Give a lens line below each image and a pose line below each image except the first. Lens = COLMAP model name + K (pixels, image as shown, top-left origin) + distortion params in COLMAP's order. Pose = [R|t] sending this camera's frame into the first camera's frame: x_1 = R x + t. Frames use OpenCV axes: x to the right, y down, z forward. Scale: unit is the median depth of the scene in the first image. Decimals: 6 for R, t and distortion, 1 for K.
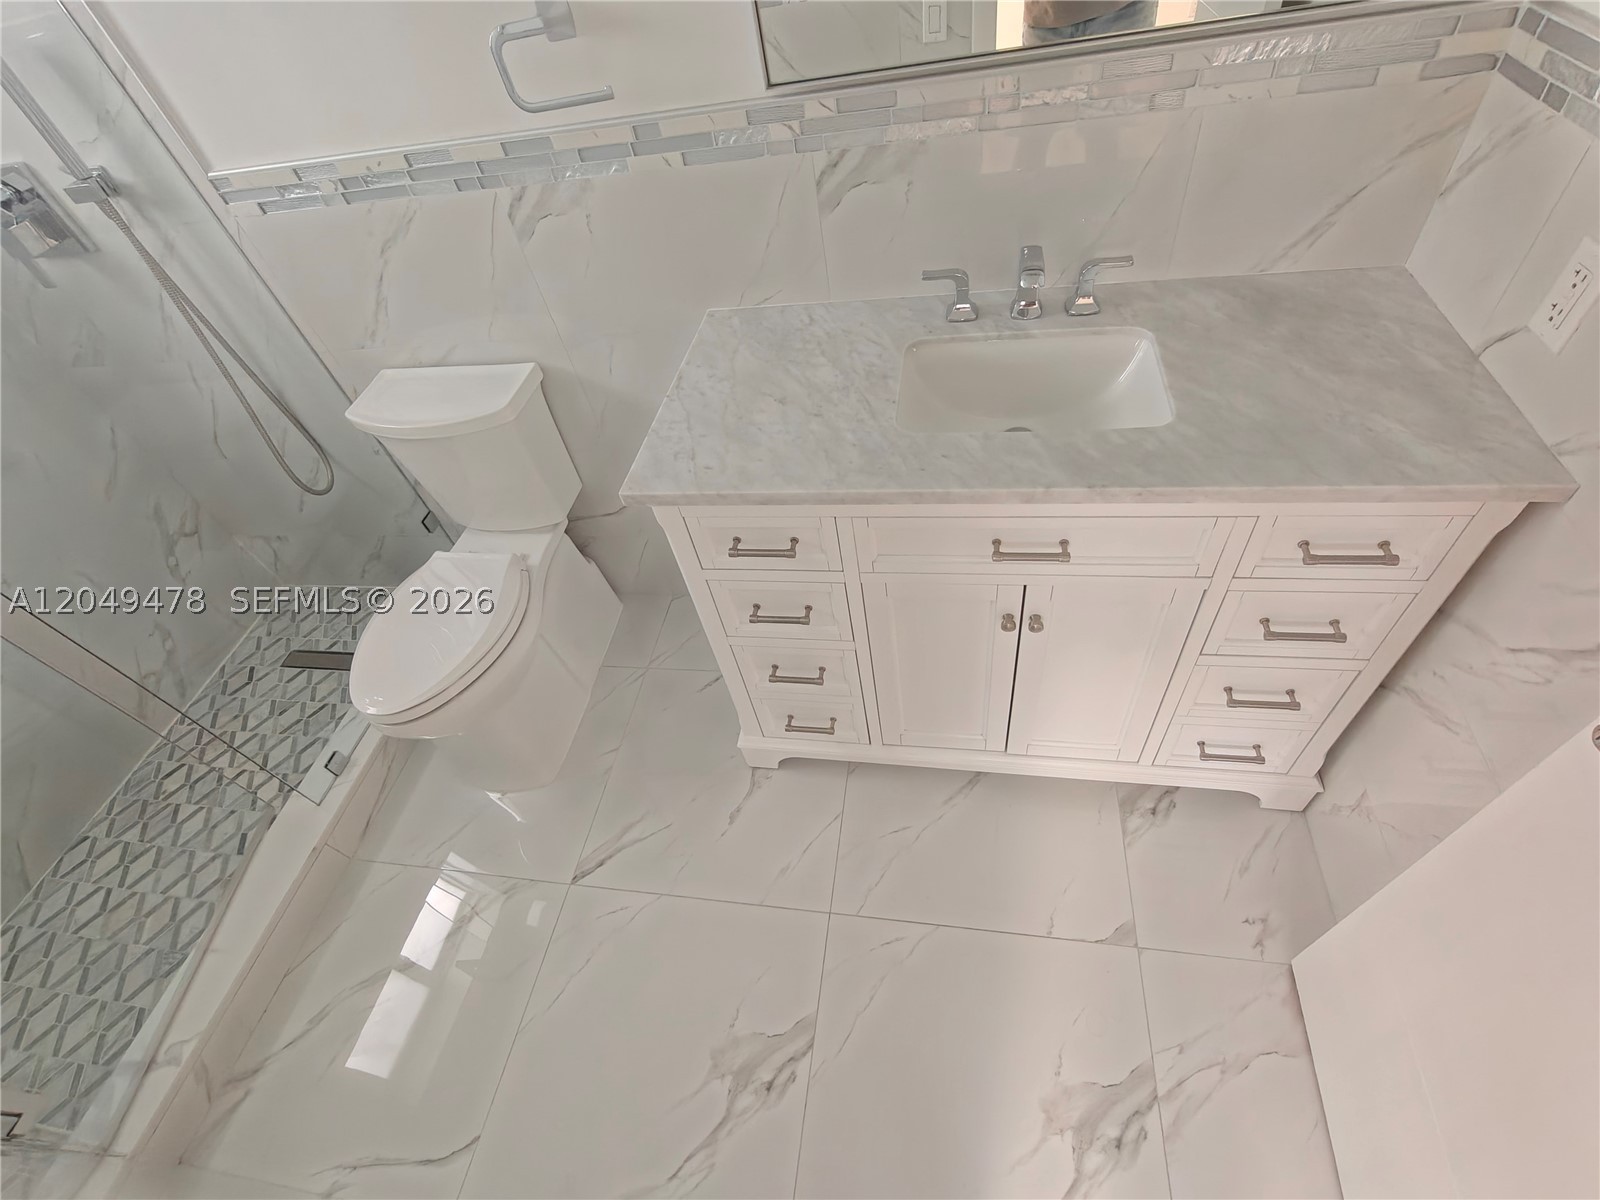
lens RADIAL K [[722.0, 0, 811.4], [0, 722.0, 600.6], [0, 0, 1]] dist [-0.000053, 0.000370]
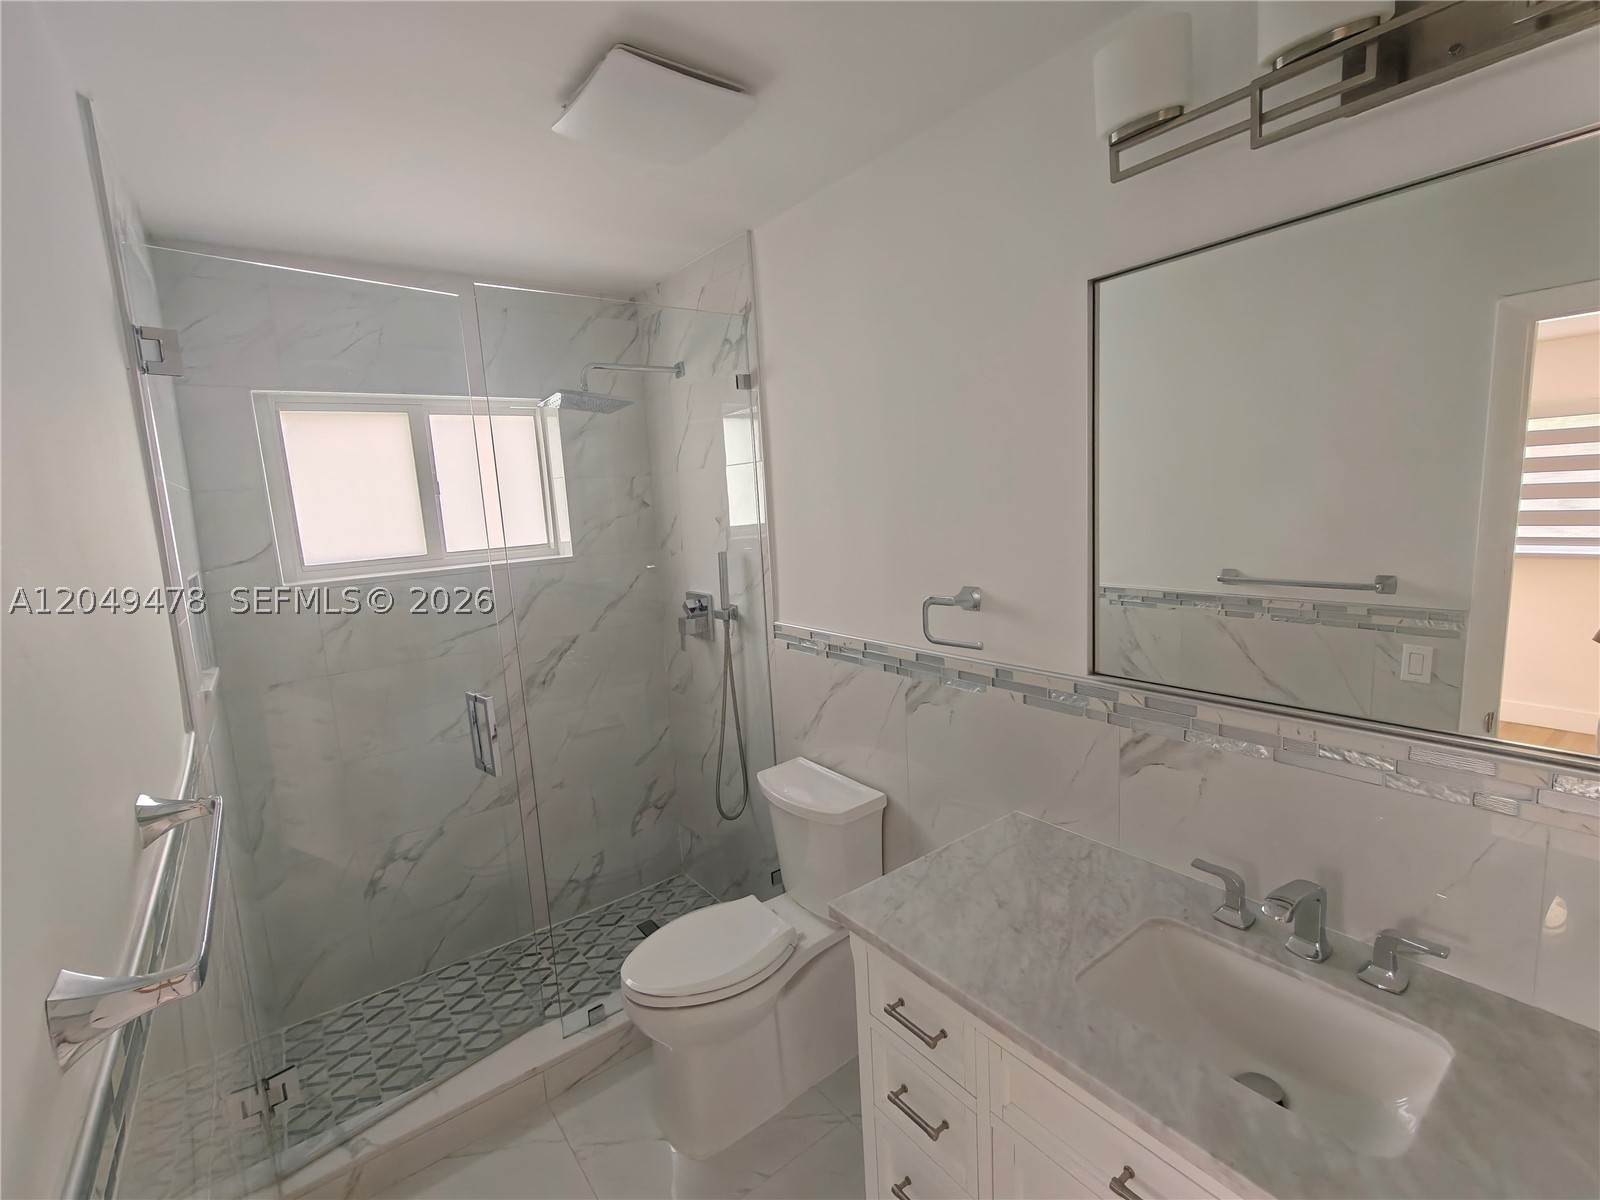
lens RADIAL K [[722.0, 0, 803.3], [0, 722.0, 595.4], [0, 0, 1]] dist [-0.000053, 0.000370]
pose [[0.723450, 0.202386, -0.660045, 0.320829], [-0.550927, 0.745411, -0.375288, -0.044590], [0.416052, 0.635139, 0.650768, -0.110324]]
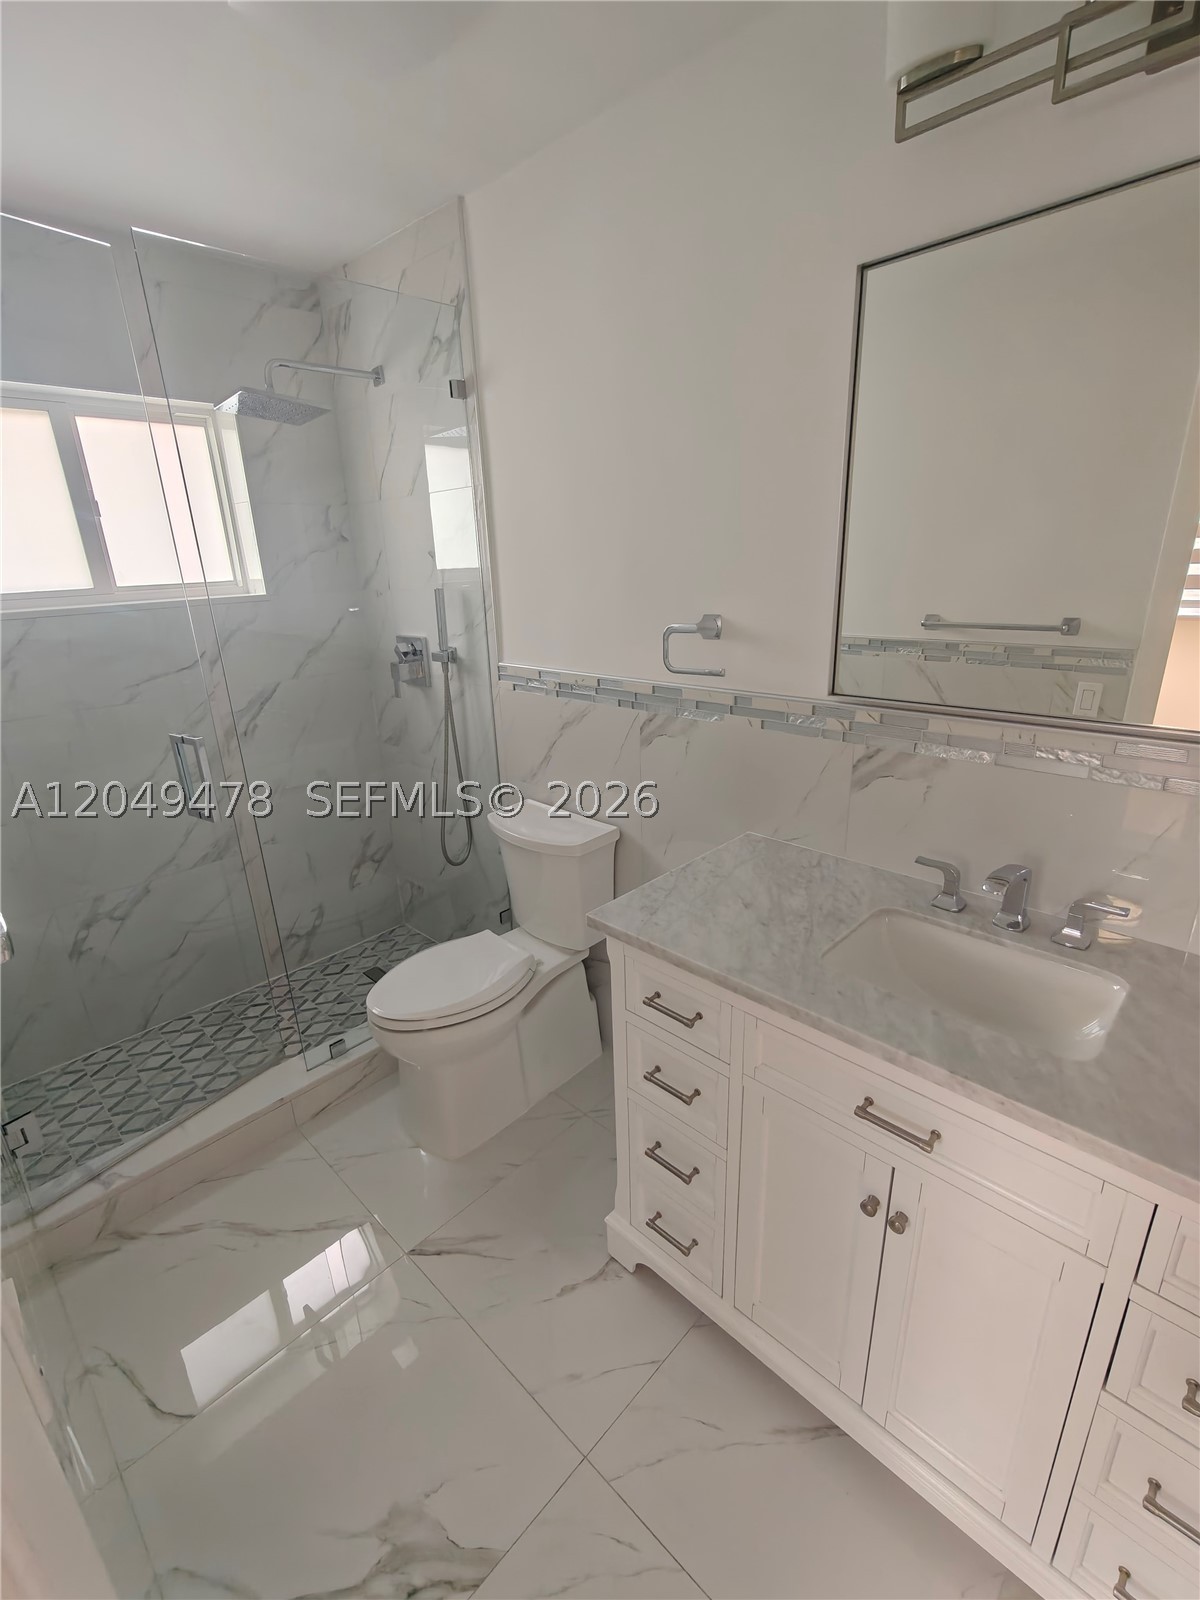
lens RADIAL K [[722.0, 0, 600.5], [0, 722.0, 801.2], [0, 0, 1]] dist [-0.000053, 0.000370]
pose [[0.814224, 0.297721, -0.498398, 0.261202], [-0.487930, 0.816133, -0.309600, 0.055464], [0.314584, 0.495267, 0.809782, -0.091956]]
